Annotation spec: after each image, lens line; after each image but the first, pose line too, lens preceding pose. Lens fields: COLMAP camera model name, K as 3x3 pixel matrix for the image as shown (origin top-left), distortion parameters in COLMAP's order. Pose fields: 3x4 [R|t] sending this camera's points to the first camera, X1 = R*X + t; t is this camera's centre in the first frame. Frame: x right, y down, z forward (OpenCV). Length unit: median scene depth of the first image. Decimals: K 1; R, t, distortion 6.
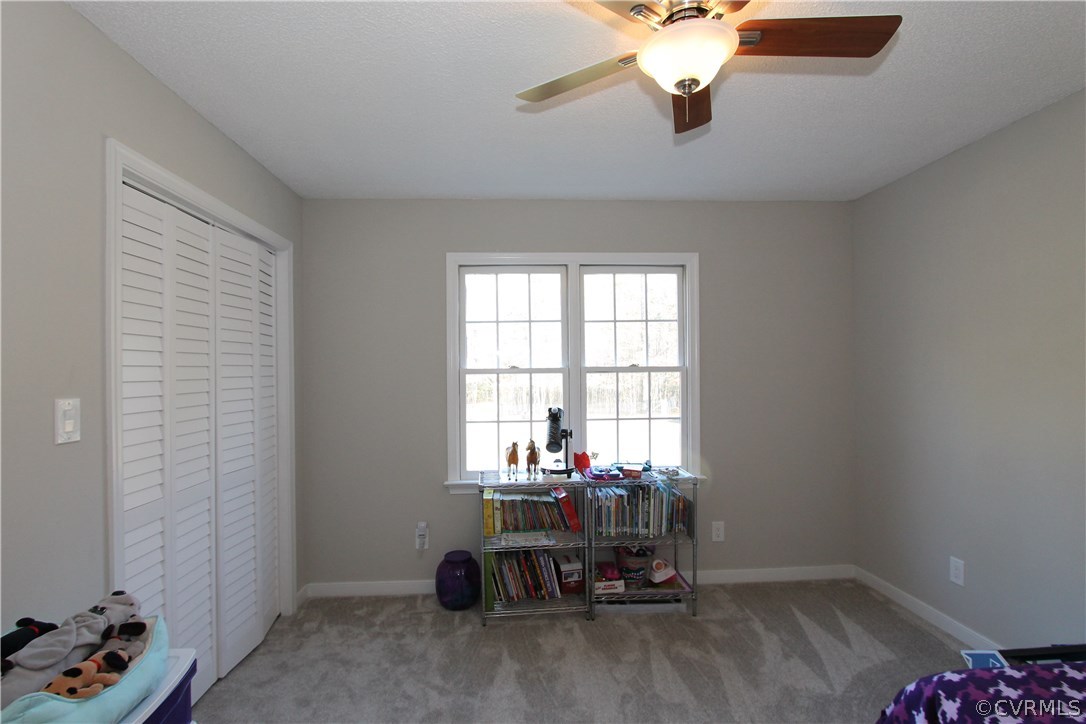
lens RADIAL K [[511.1, 0, 533.4], [0, 511.1, 369.4], [0, 0, 1]] dist [-0.016358, 0.003235]
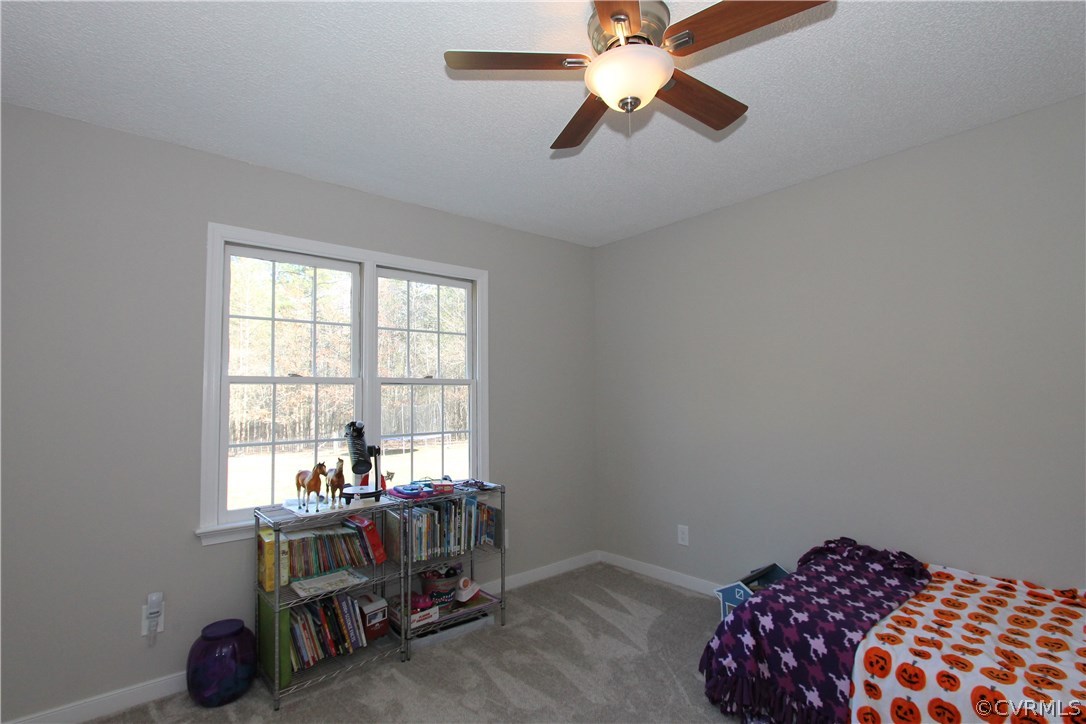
lens RADIAL K [[511.1, 0, 534.2], [0, 511.1, 367.8], [0, 0, 1]] dist [-0.016358, 0.003235]
pose [[0.800098, 0.034996, 0.598848, -0.246040], [0.006629, 0.997720, -0.067161, 0.045080], [-0.599833, 0.057705, 0.798042, 0.130365]]
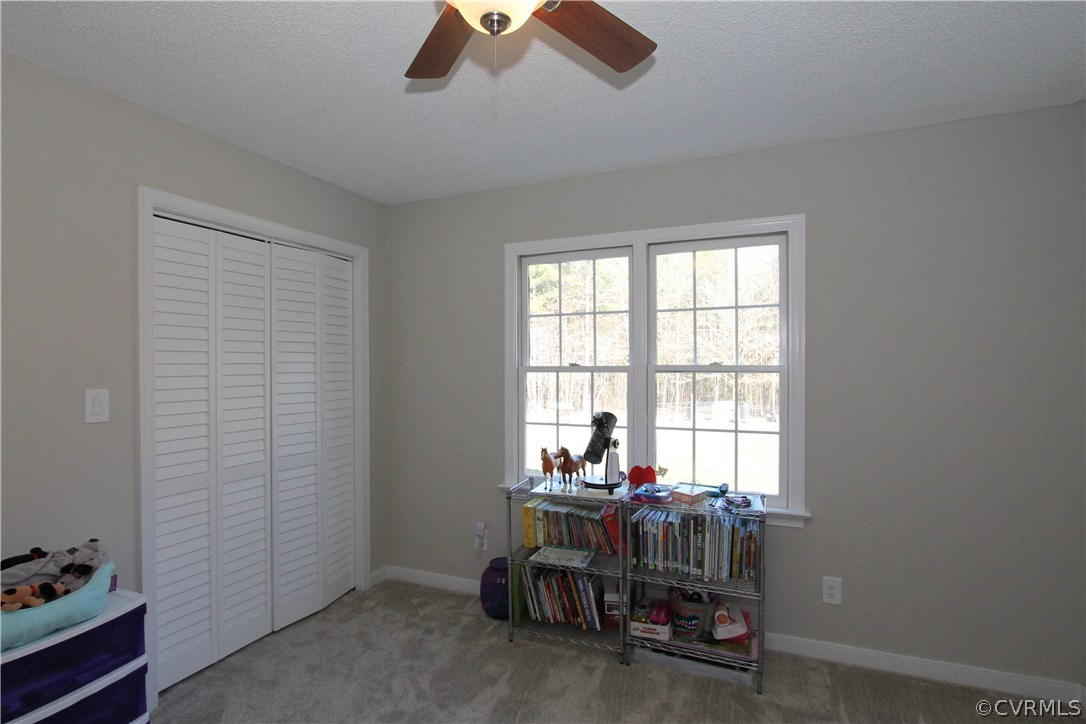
lens RADIAL K [[543.0, 0, 533.7], [0, 543.0, 367.2], [0, 0, 1]] dist [-0.015728, 0.002718]
pose [[0.893694, 0.009411, -0.448578, 0.362731], [-0.005954, 0.999941, 0.009116, -0.009443], [0.448637, -0.005476, 0.893697, 0.125728]]
